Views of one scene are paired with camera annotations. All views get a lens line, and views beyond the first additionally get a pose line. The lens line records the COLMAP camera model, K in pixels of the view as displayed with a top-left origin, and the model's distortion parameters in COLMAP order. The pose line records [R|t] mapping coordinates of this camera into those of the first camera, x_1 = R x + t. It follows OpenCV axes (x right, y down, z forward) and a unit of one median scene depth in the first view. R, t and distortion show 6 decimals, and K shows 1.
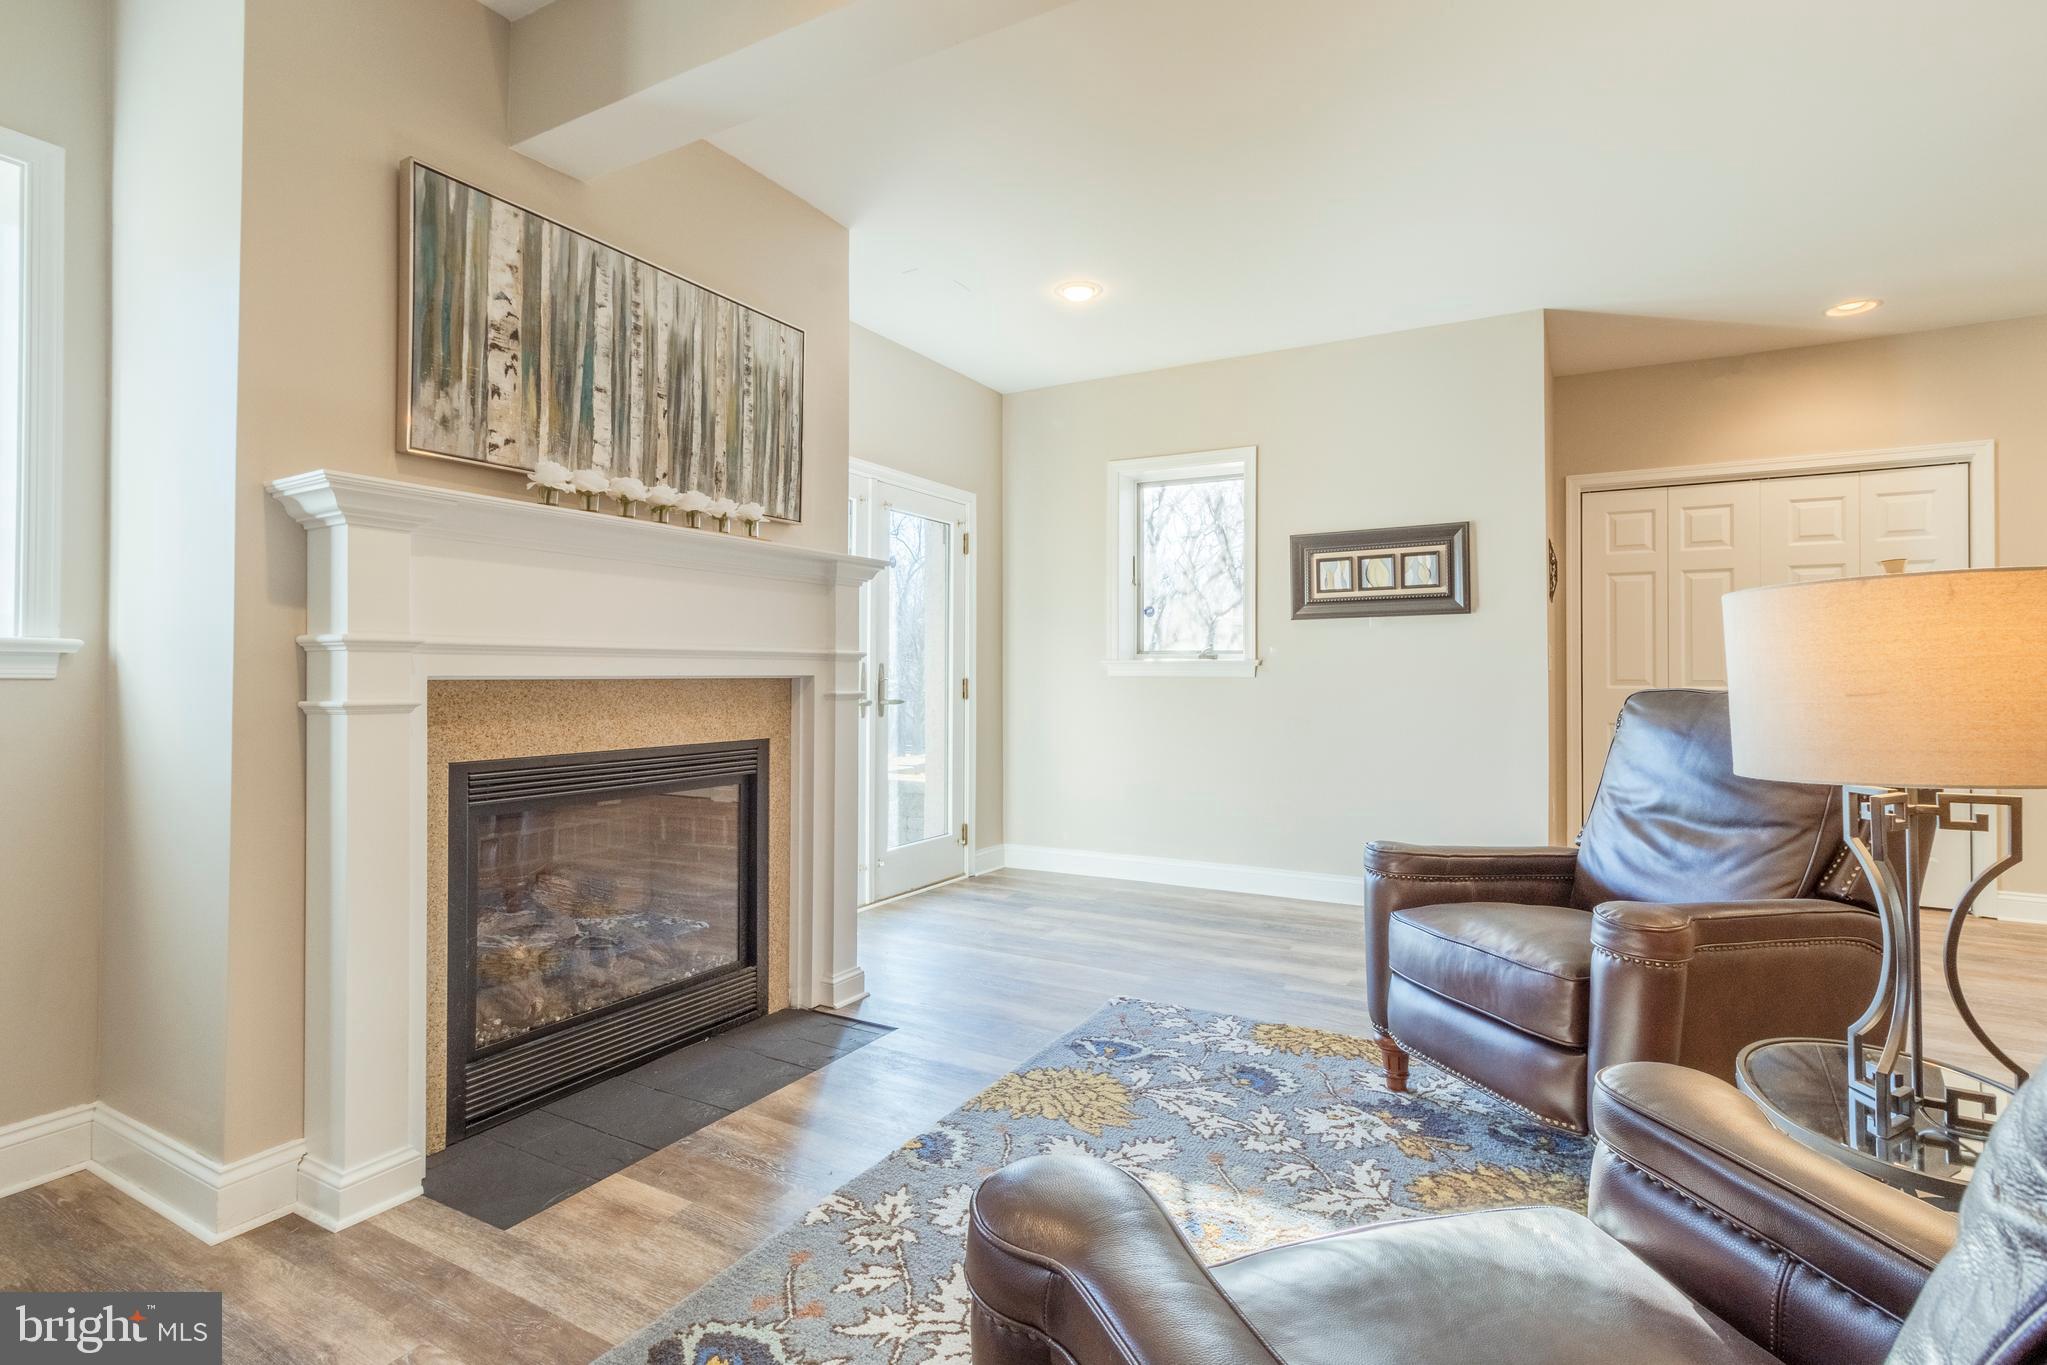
lens RADIAL K [[987.6, 0, 1025.3], [0, 987.6, 677.3], [0, 0, 1]] dist [0.001923, 0.000132]
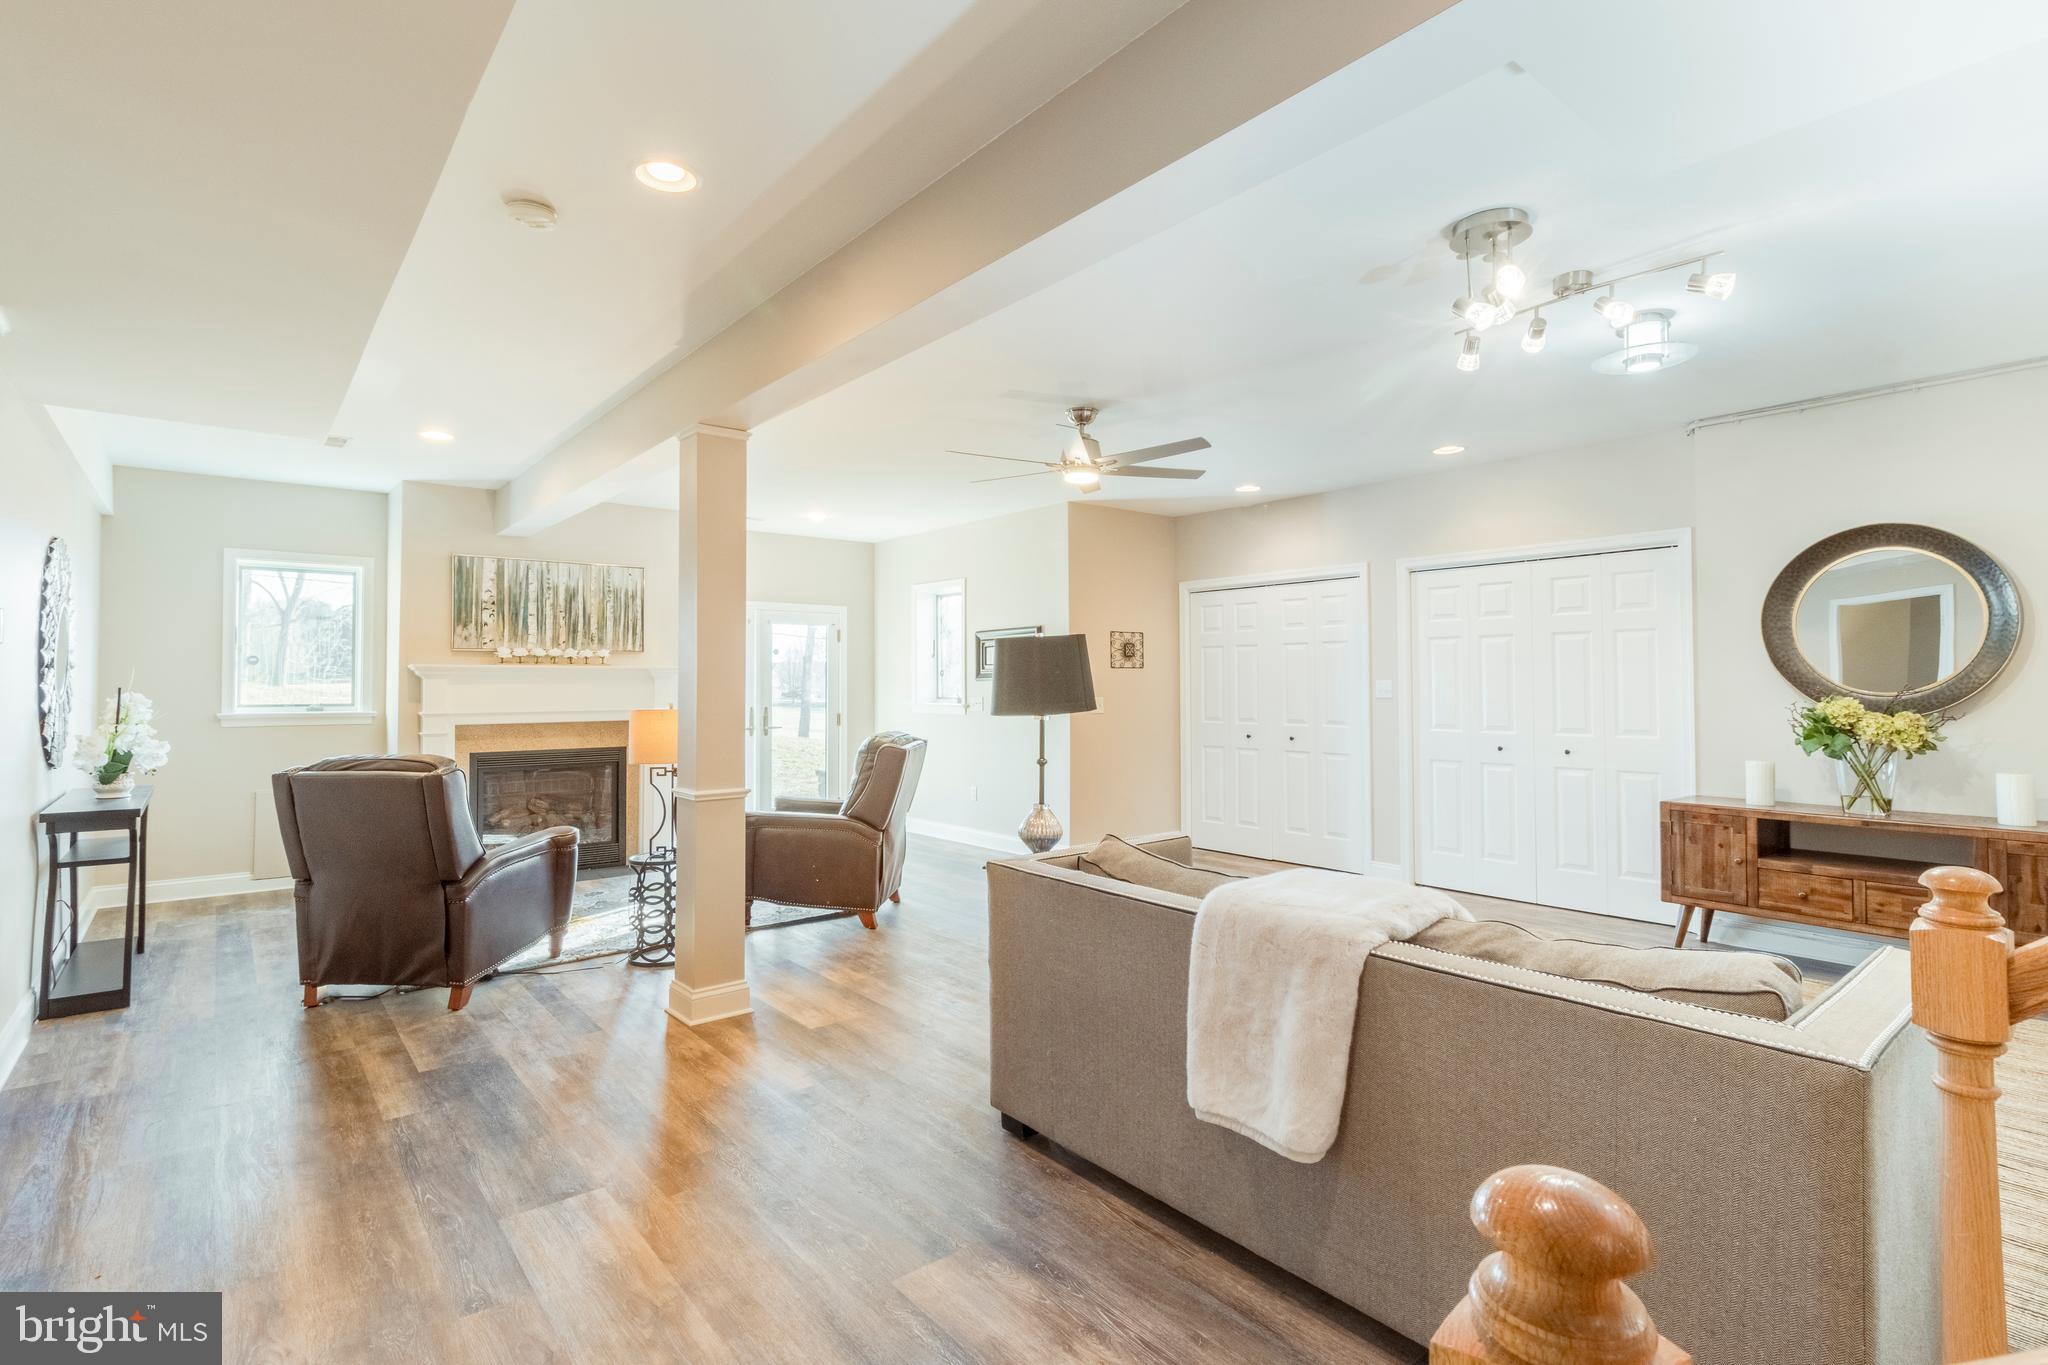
lens RADIAL K [[988.1, 0, 1025.1], [0, 988.1, 679.3], [0, 0, 1]] dist [0.001923, 0.000132]
pose [[0.932626, -0.008914, -0.360733, 1.711323], [0.005217, 0.999923, -0.011222, -0.076815], [0.360805, 0.008584, 0.932602, -0.972145]]
